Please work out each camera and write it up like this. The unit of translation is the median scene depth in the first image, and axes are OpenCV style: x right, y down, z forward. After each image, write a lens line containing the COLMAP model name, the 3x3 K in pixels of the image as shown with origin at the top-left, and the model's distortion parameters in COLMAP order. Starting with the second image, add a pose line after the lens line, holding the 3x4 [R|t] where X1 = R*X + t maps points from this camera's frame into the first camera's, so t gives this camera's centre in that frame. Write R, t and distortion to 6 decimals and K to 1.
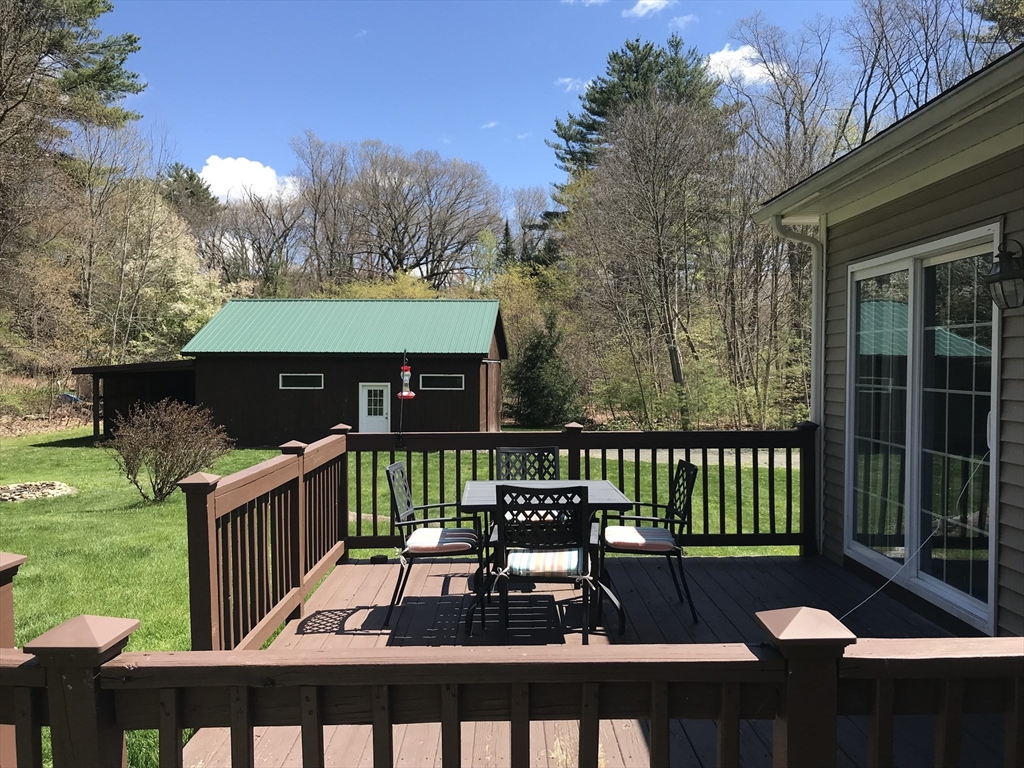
lens RADIAL K [[827.1, 0, 512.0], [0, 827.1, 384.0], [0, 0, 1]] dist [0.001287, -0.005188]
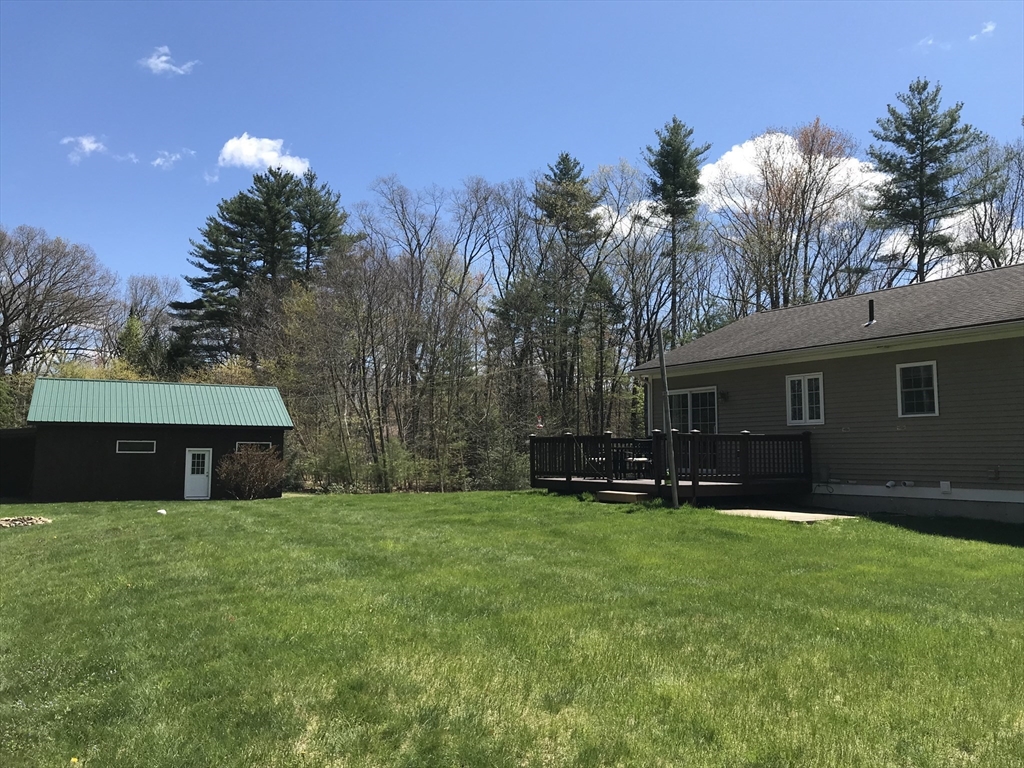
lens RADIAL K [[827.1, 0, 512.0], [0, 827.1, 384.0], [0, 0, 1]] dist [0.001287, -0.005188]
pose [[0.847225, 0.040649, 0.529677, -0.433465], [0.015872, 0.994686, -0.101724, 0.037198], [-0.530998, 0.094590, 0.842077, -0.343233]]
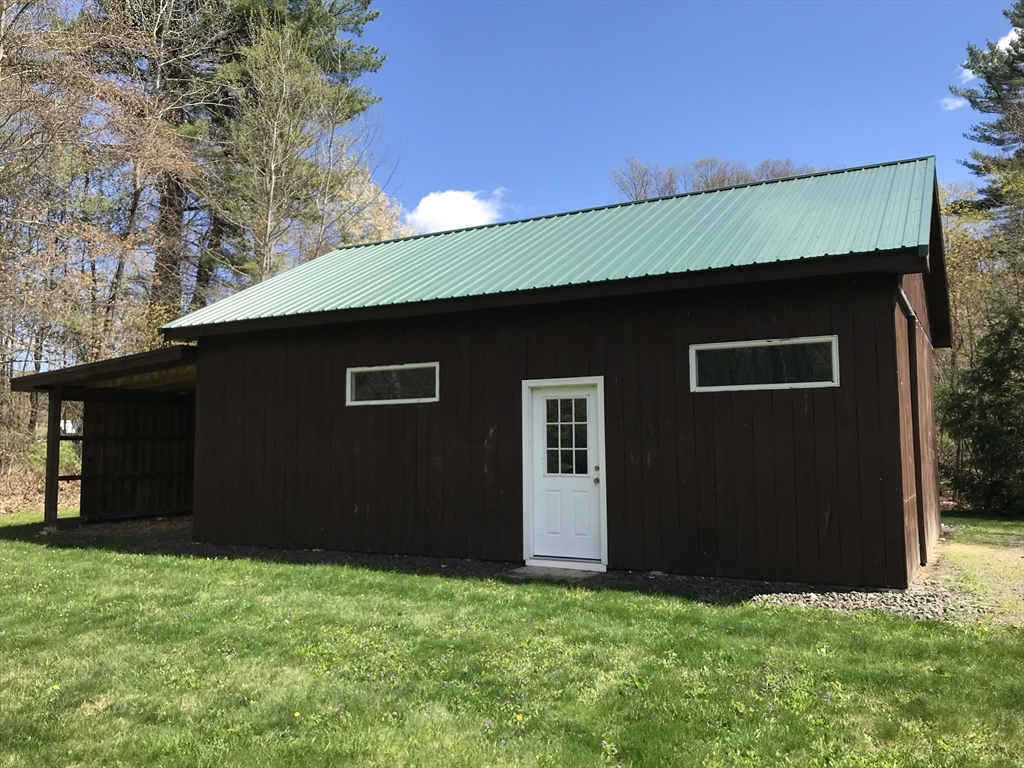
lens RADIAL K [[827.1, 0, 512.0], [0, 827.1, 384.0], [0, 0, 1]] dist [0.001287, -0.005188]
pose [[0.909612, -0.038957, -0.413629, -0.040625], [-0.000895, 0.995408, -0.095718, 0.033750], [0.415458, 0.087437, 0.905400, 0.667991]]
